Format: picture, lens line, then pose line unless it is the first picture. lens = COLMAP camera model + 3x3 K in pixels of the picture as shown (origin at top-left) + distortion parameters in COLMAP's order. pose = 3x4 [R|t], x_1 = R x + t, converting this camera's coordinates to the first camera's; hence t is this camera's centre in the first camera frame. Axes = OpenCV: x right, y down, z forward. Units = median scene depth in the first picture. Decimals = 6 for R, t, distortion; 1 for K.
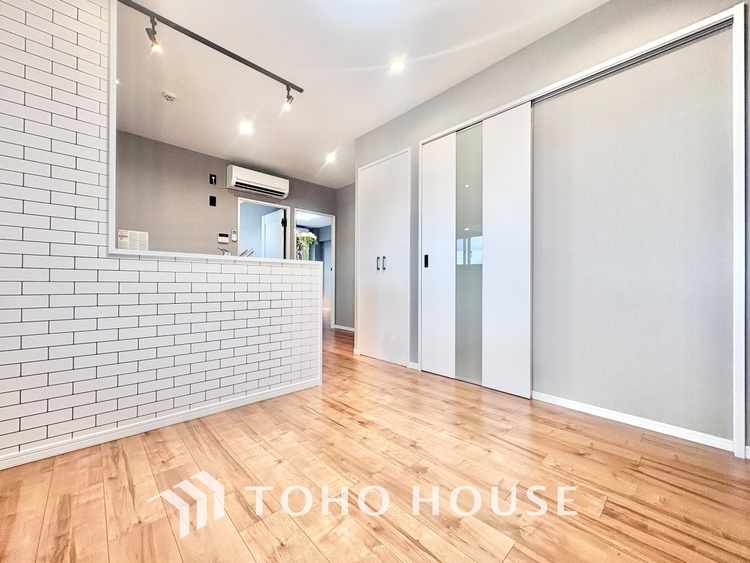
lens RADIAL K [[298.9, 0, 375.0], [0, 298.9, 280.3], [0, 0, 1]] dist [-0.000756, 0.000739]
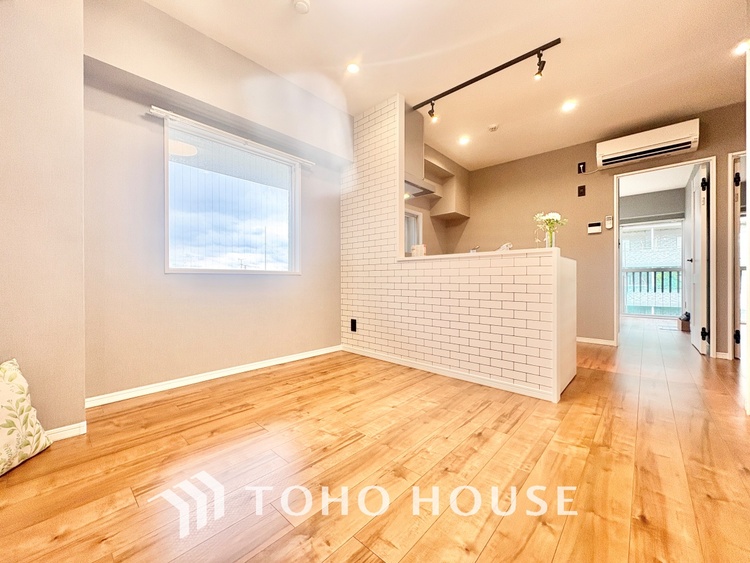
lens RADIAL K [[298.9, 0, 375.4], [0, 298.9, 280.4], [0, 0, 1]] dist [-0.000756, 0.000739]
pose [[0.069213, -0.005236, -0.997588, 0.731049], [0.010215, 0.999938, -0.004540, 0.029831], [0.997550, -0.009876, 0.069262, 0.592646]]
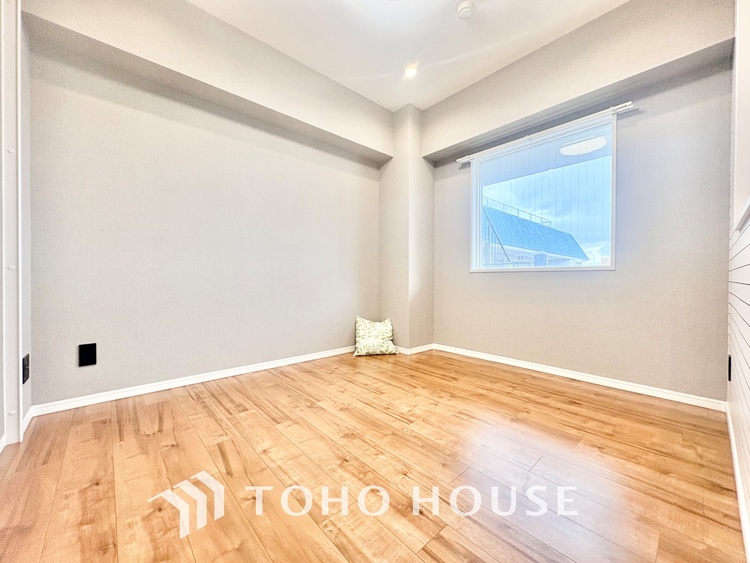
lens RADIAL K [[298.9, 0, 374.7], [0, 298.9, 280.6], [0, 0, 1]] dist [-0.000756, 0.000739]
pose [[-0.999536, -0.008901, 0.029129, 0.019997], [-0.008962, 0.999958, -0.001968, 0.039074], [-0.029110, -0.002228, -0.999574, 1.442291]]
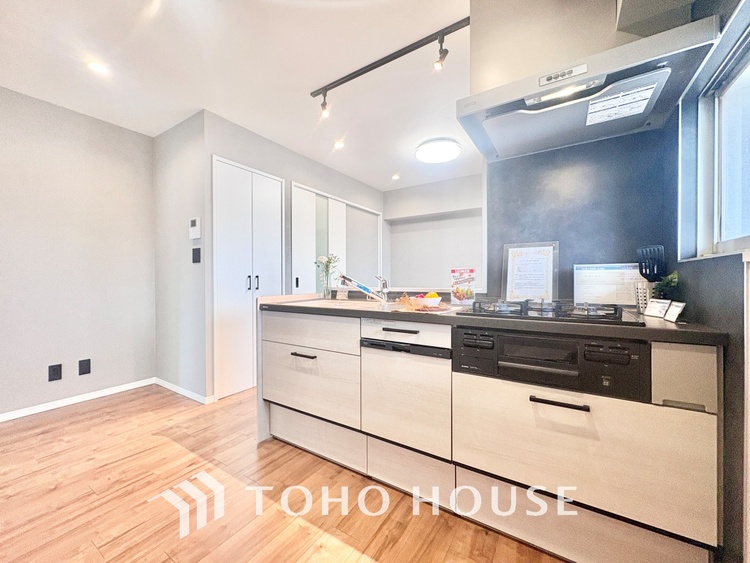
lens RADIAL K [[298.9, 0, 377.6], [0, 298.9, 279.0], [0, 0, 1]] dist [-0.000756, 0.000739]
pose [[-0.243919, 0.001218, 0.969795, -1.582335], [-0.001831, 0.999997, -0.001716, -0.110575], [-0.969794, -0.002195, -0.243916, 1.402900]]
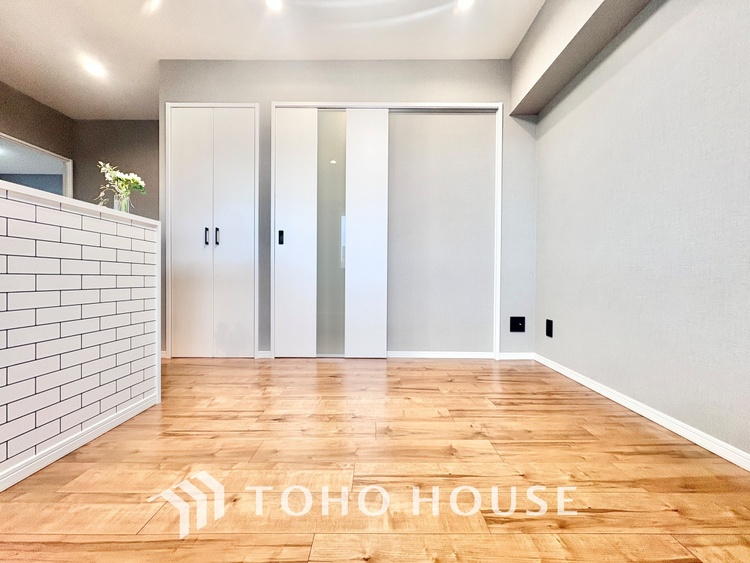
lens RADIAL K [[298.9, 0, 375.8], [0, 298.9, 280.9], [0, 0, 1]] dist [-0.000756, 0.000739]
pose [[0.691448, -0.007481, 0.722387, -0.415003], [-0.009840, 0.999756, 0.019772, 0.068544], [-0.722359, -0.020780, 0.691206, 0.222629]]
